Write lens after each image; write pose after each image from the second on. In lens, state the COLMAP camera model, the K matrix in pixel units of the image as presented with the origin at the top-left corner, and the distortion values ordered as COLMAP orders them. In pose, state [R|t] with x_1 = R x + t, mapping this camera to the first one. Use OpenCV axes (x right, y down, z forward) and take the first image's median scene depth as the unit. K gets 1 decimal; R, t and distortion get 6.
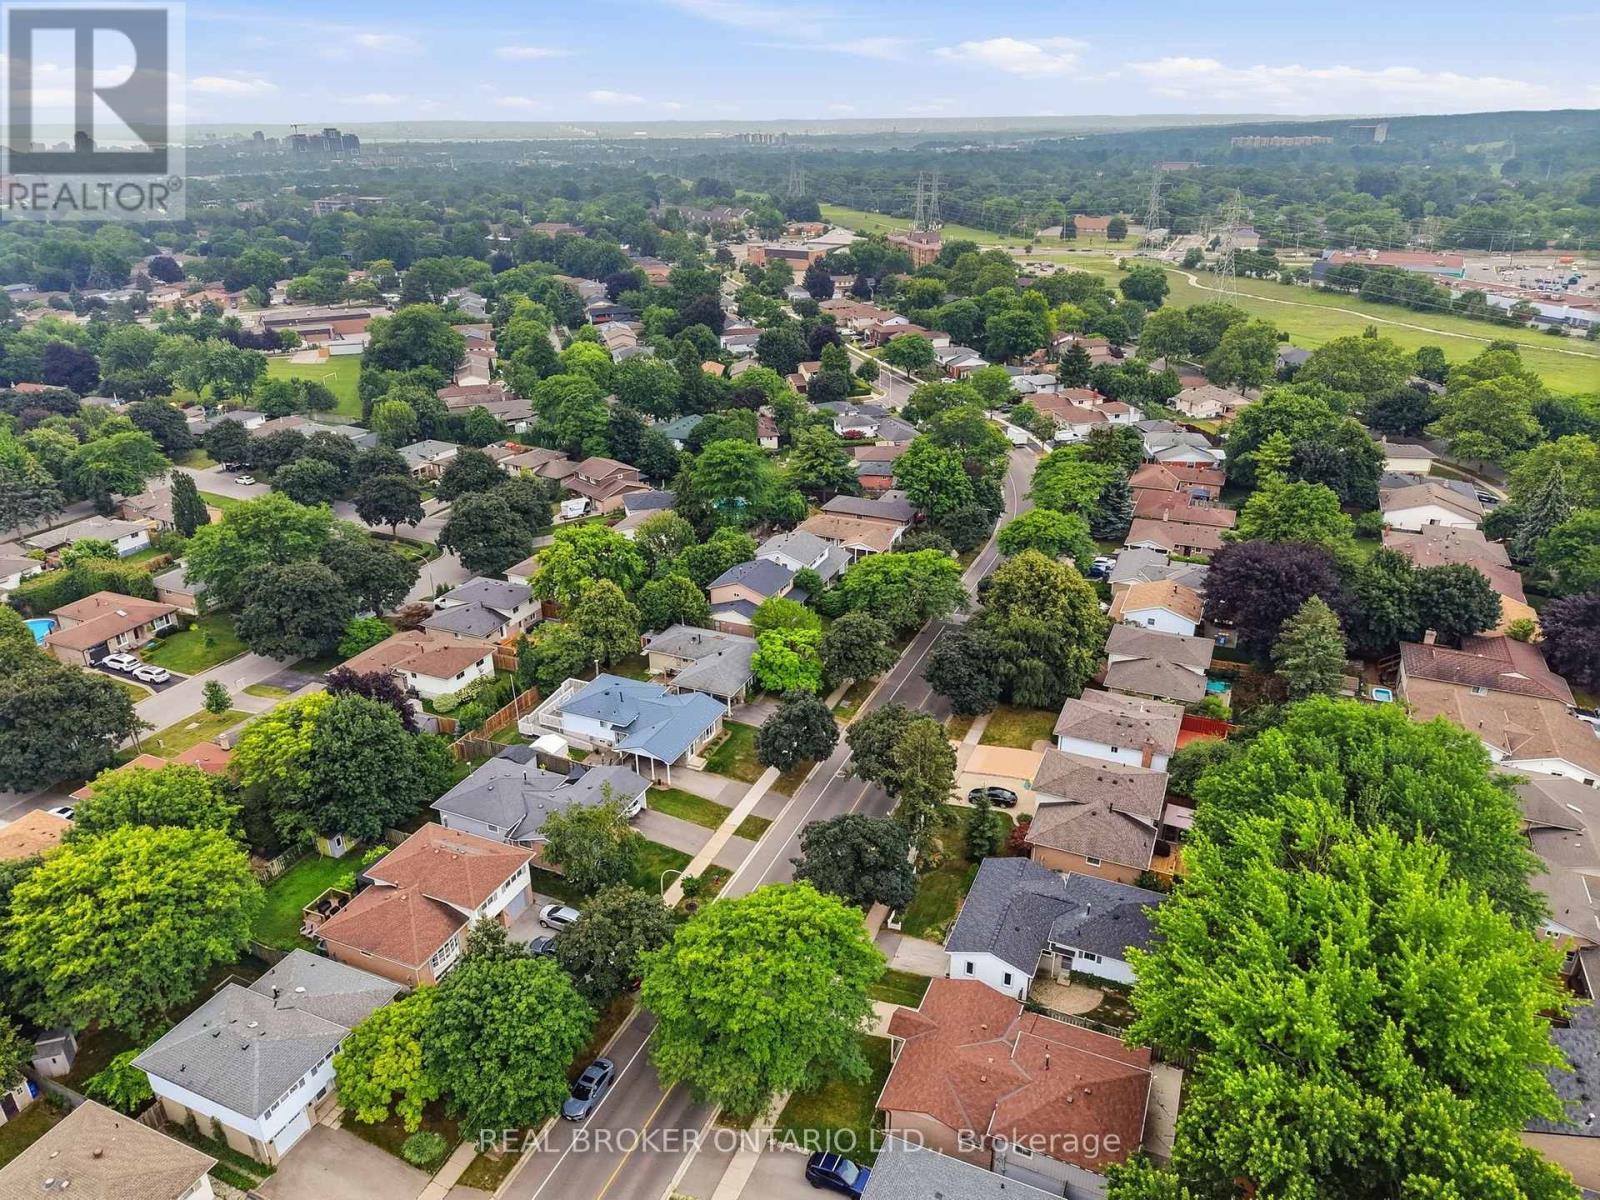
lens RADIAL K [[1051.6, 0, 795.8], [0, 1051.6, 597.4], [0, 0, 1]] dist [0.069451, -0.073982]
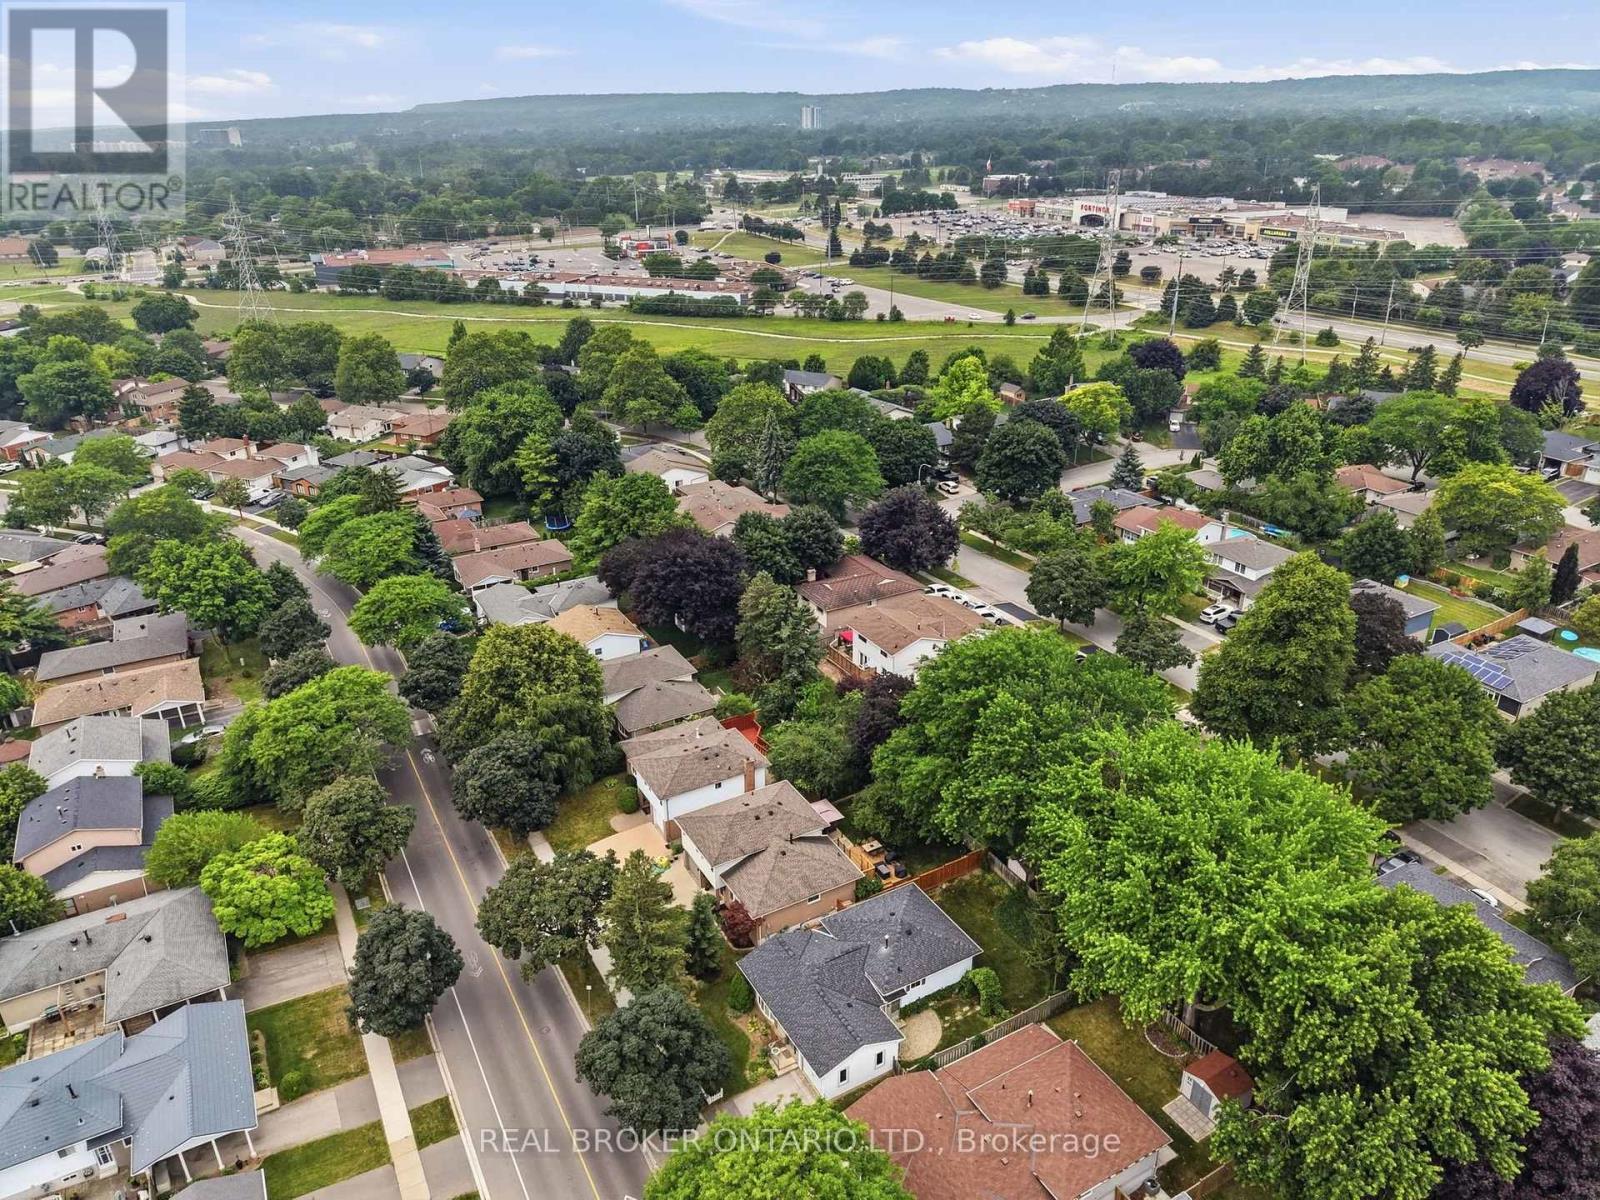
lens RADIAL K [[1051.6, 0, 795.8], [0, 1051.6, 597.4], [0, 0, 1]] dist [0.069451, -0.073982]
pose [[0.609553, -0.333057, 0.719387, -0.245516], [0.334650, 0.930750, 0.147356, -0.113687], [-0.718648, 0.150922, 0.678799, 0.237824]]
